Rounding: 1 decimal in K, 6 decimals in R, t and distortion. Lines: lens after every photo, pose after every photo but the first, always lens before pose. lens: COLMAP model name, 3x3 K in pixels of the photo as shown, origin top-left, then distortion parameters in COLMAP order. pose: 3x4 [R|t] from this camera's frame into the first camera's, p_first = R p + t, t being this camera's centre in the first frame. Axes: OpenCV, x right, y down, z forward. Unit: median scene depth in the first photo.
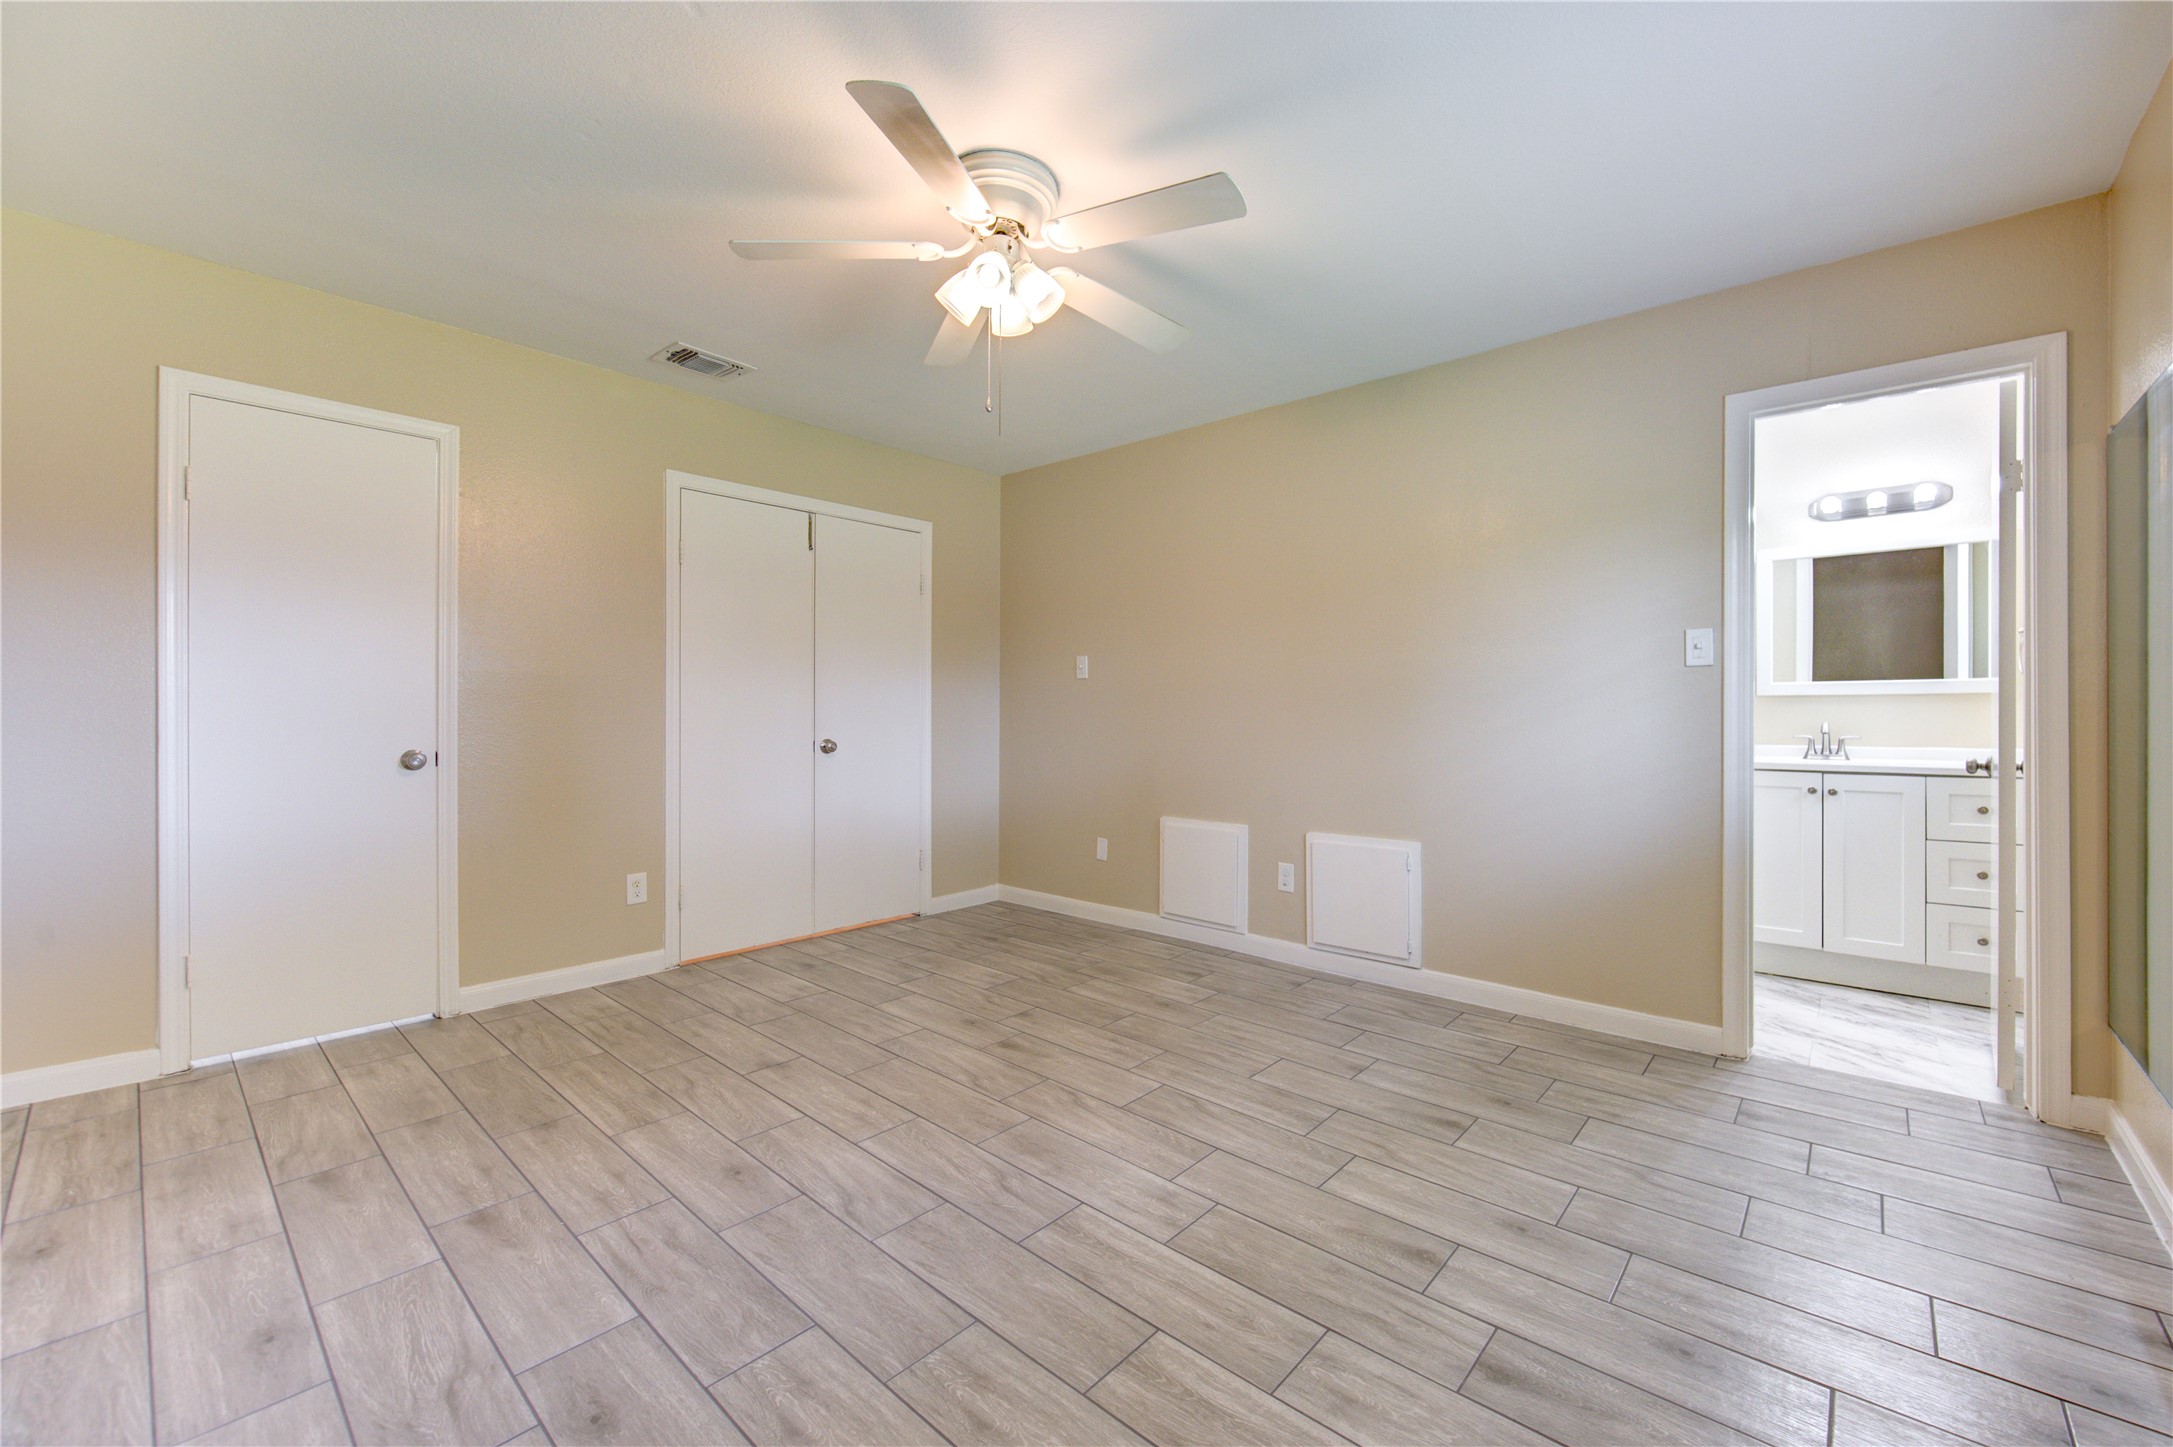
lens RADIAL K [[866.3, 0, 1112.8], [0, 866.3, 714.2], [0, 0, 1]] dist [-0.004469, -0.000611]
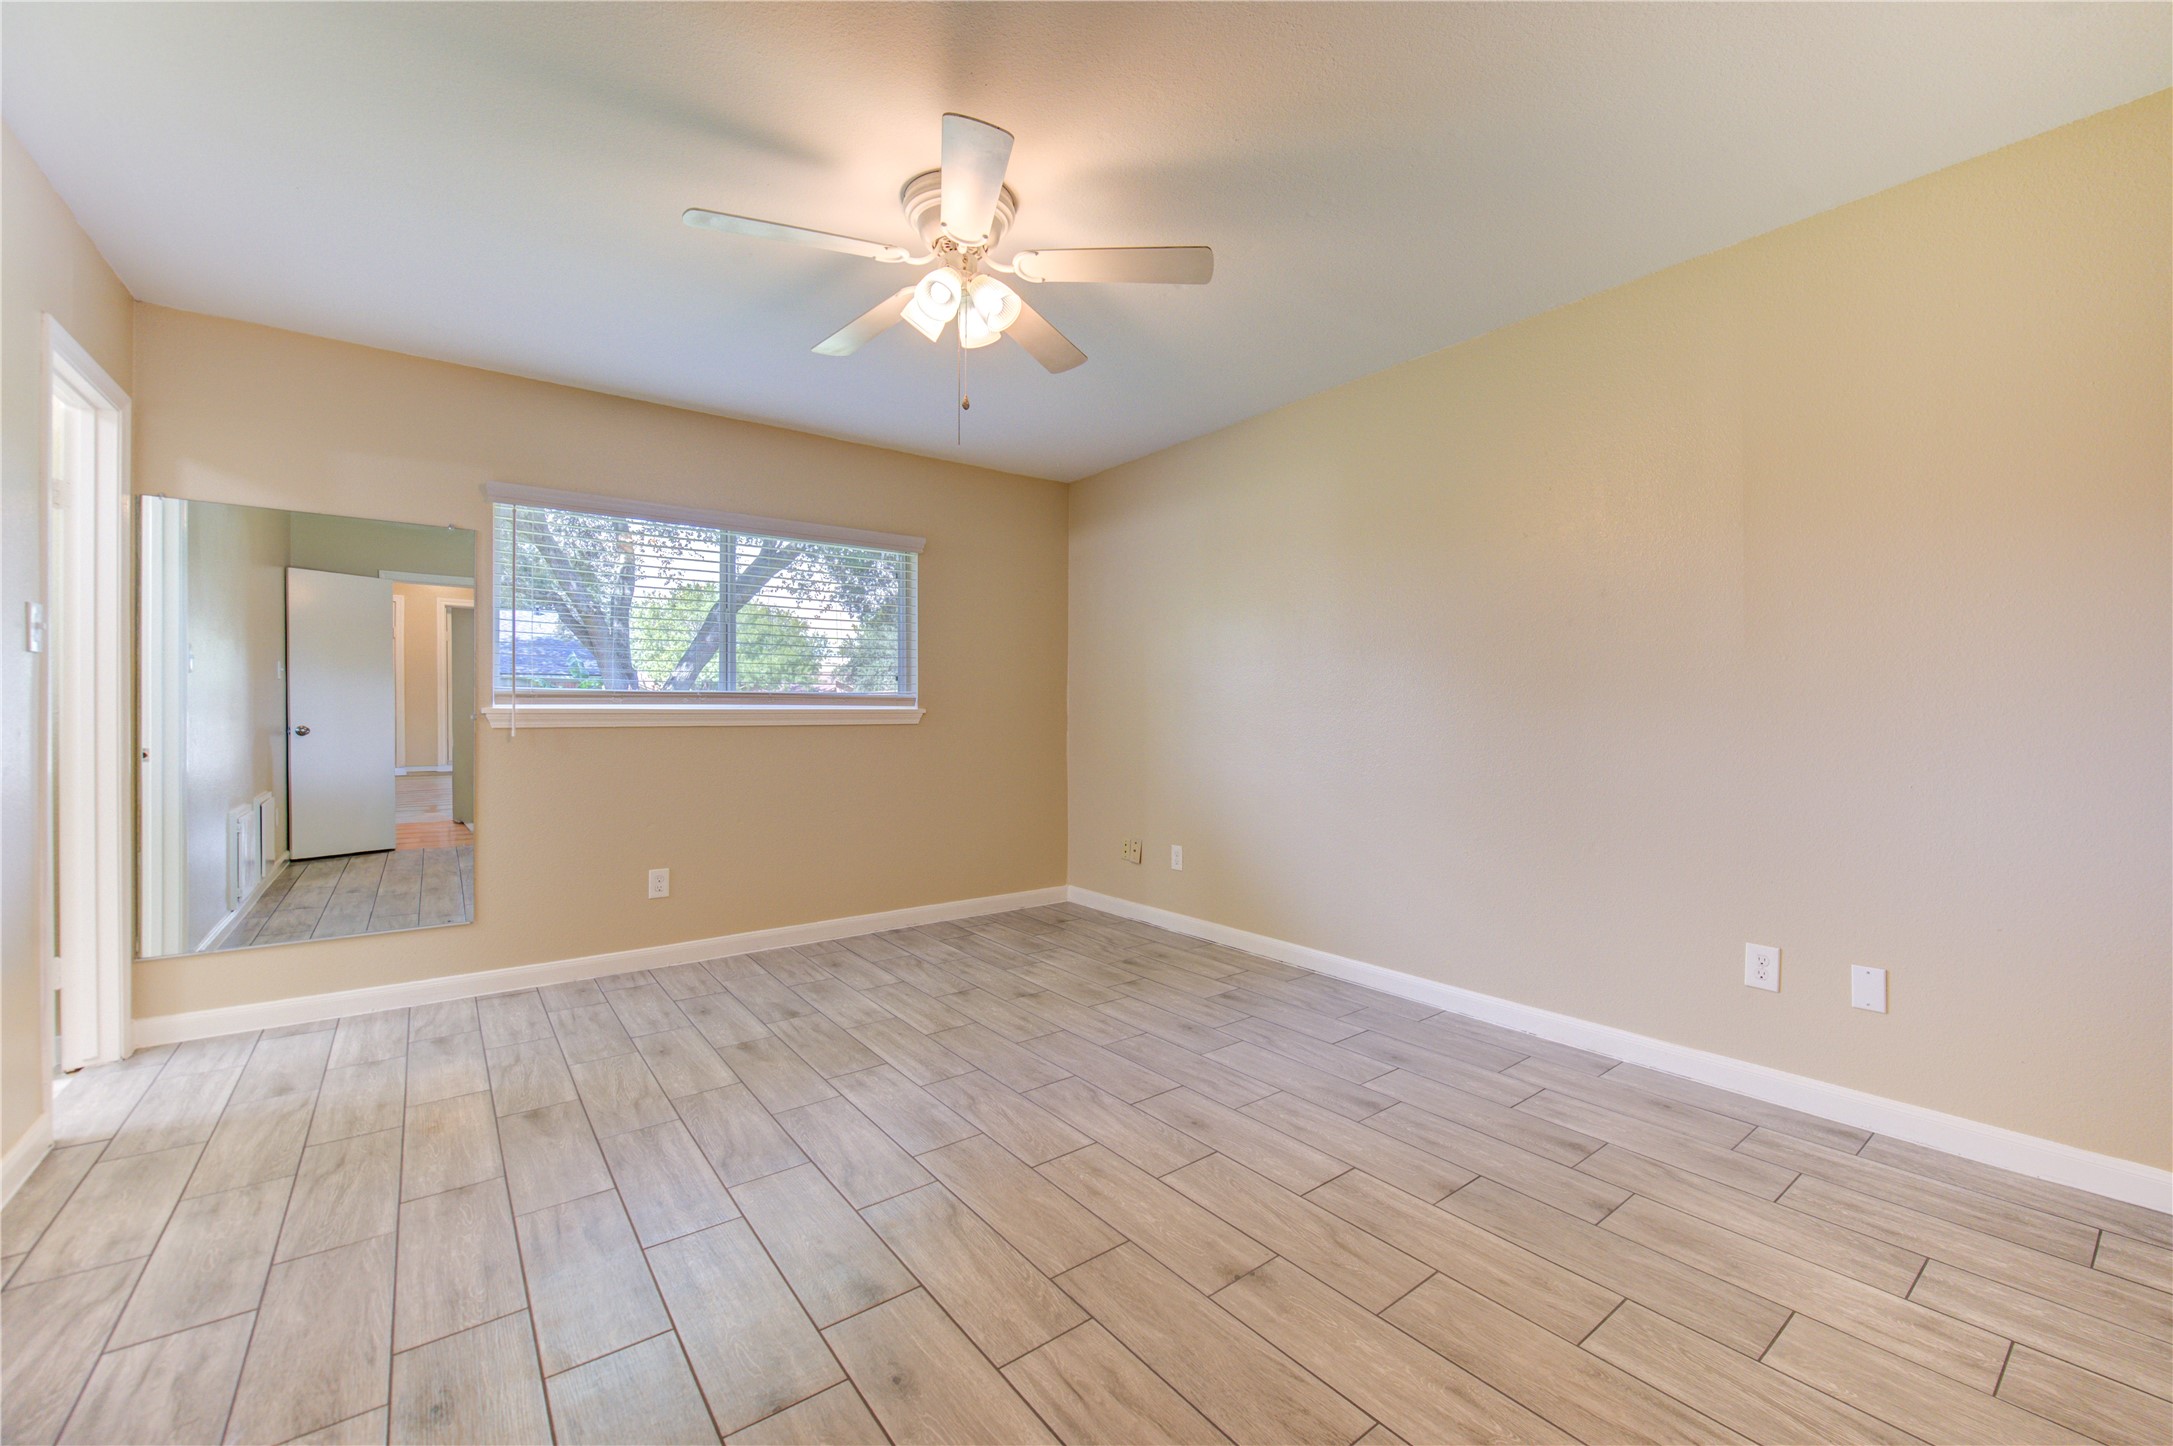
lens RADIAL K [[883.5, 0, 1106.1], [0, 883.5, 713.7], [0, 0, 1]] dist [-0.001966, -0.000448]
pose [[-0.980920, 0.001271, 0.194409, -0.453027], [0.002498, 0.999978, 0.006067, -0.008105], [-0.194397, 0.006437, -0.980902, 1.783497]]
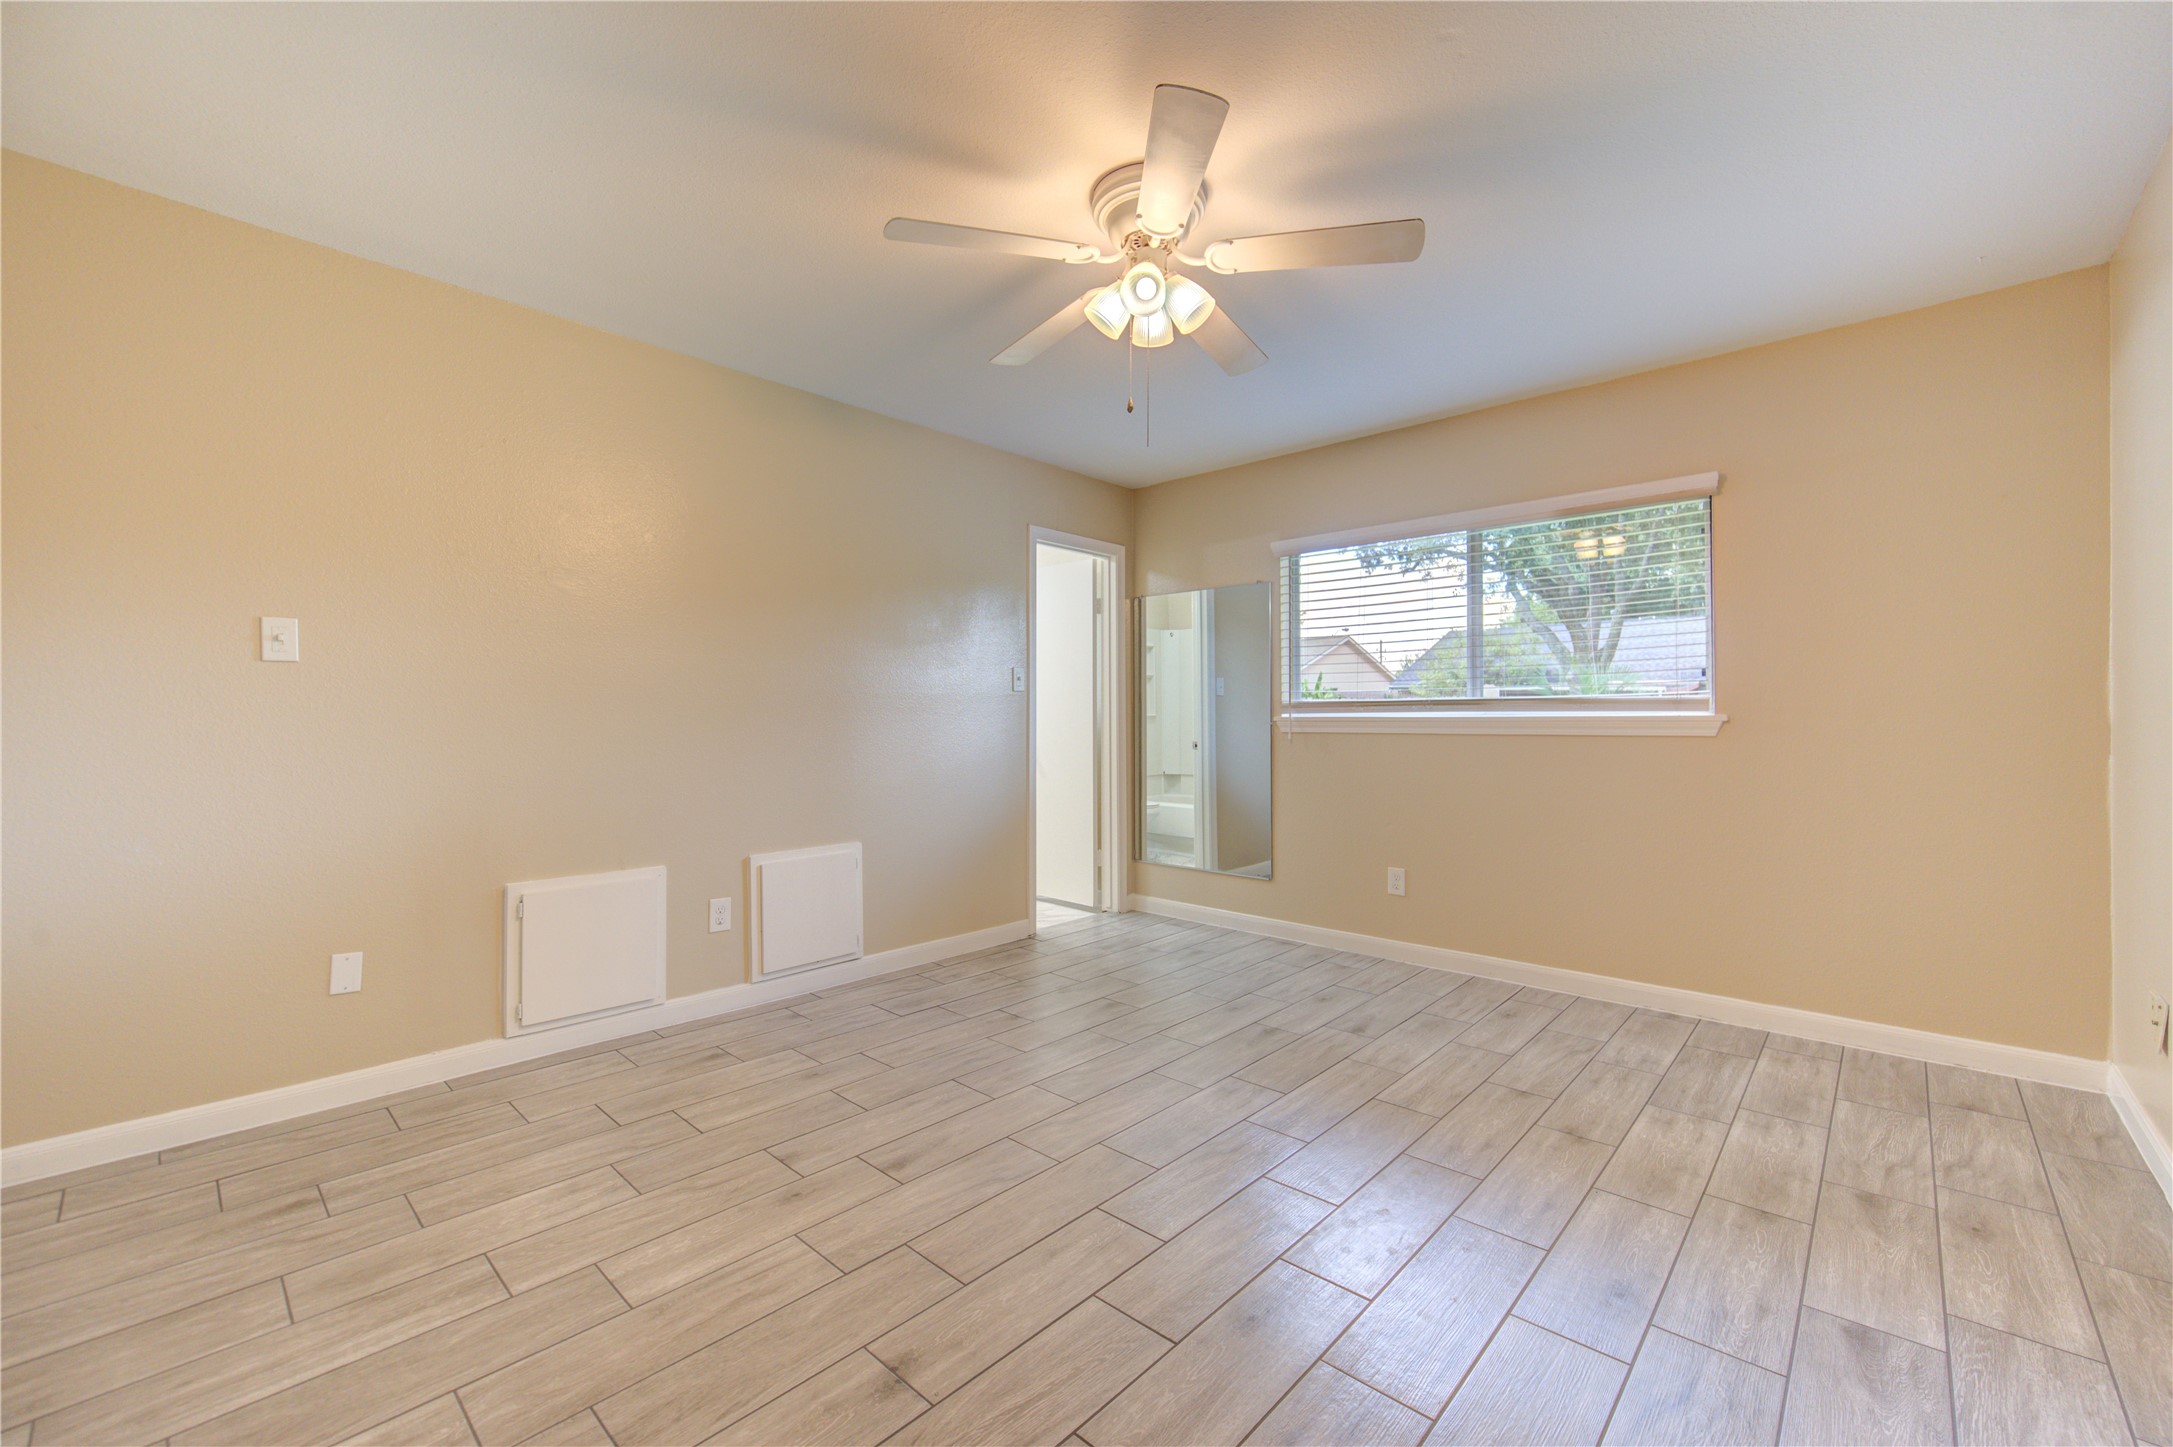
lens RADIAL K [[872.1, 0, 1097.4], [0, 872.1, 719.8], [0, 0, 1]] dist [-0.000315, -0.000239]
pose [[0.024910, -0.000112, 0.999690, -1.012416], [0.005108, 0.999987, -0.000015, -0.005199], [-0.999677, 0.005106, 0.024910, 0.928305]]
